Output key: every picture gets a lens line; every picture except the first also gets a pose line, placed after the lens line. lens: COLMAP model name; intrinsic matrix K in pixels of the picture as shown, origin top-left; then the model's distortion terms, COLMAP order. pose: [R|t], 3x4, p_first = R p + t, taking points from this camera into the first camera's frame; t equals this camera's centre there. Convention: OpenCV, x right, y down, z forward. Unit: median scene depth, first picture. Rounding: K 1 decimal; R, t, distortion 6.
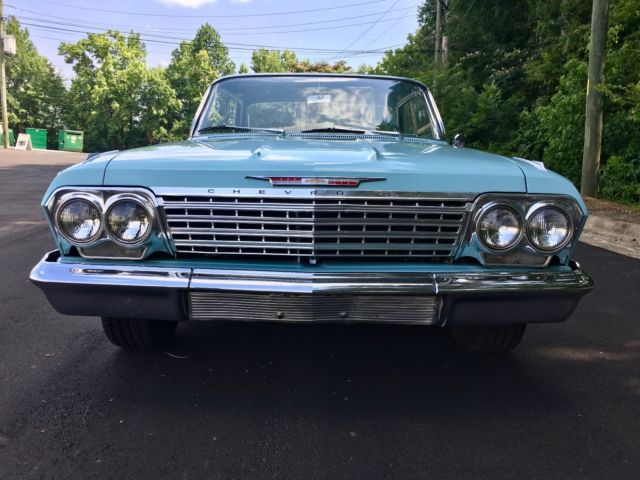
lens RADIAL K [[554.5, 0, 323.4], [0, 554.5, 237.7], [0, 0, 1]] dist [0.070471, -0.105179]
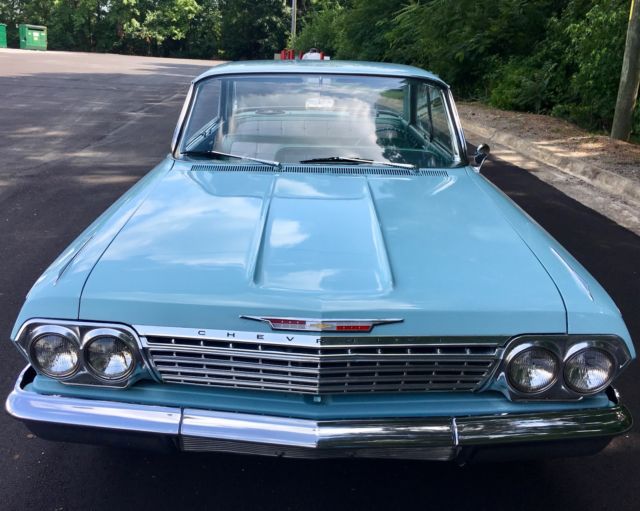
lens RADIAL K [[599.3, 0, 303.0], [0, 599.3, 255.9], [0, 0, 1]] dist [0.065465, -0.104783]
pose [[0.999754, 0.008370, -0.020549, -0.023991], [-0.004409, 0.982596, 0.185704, -0.362109], [0.021746, -0.185567, 0.982391, 0.096440]]
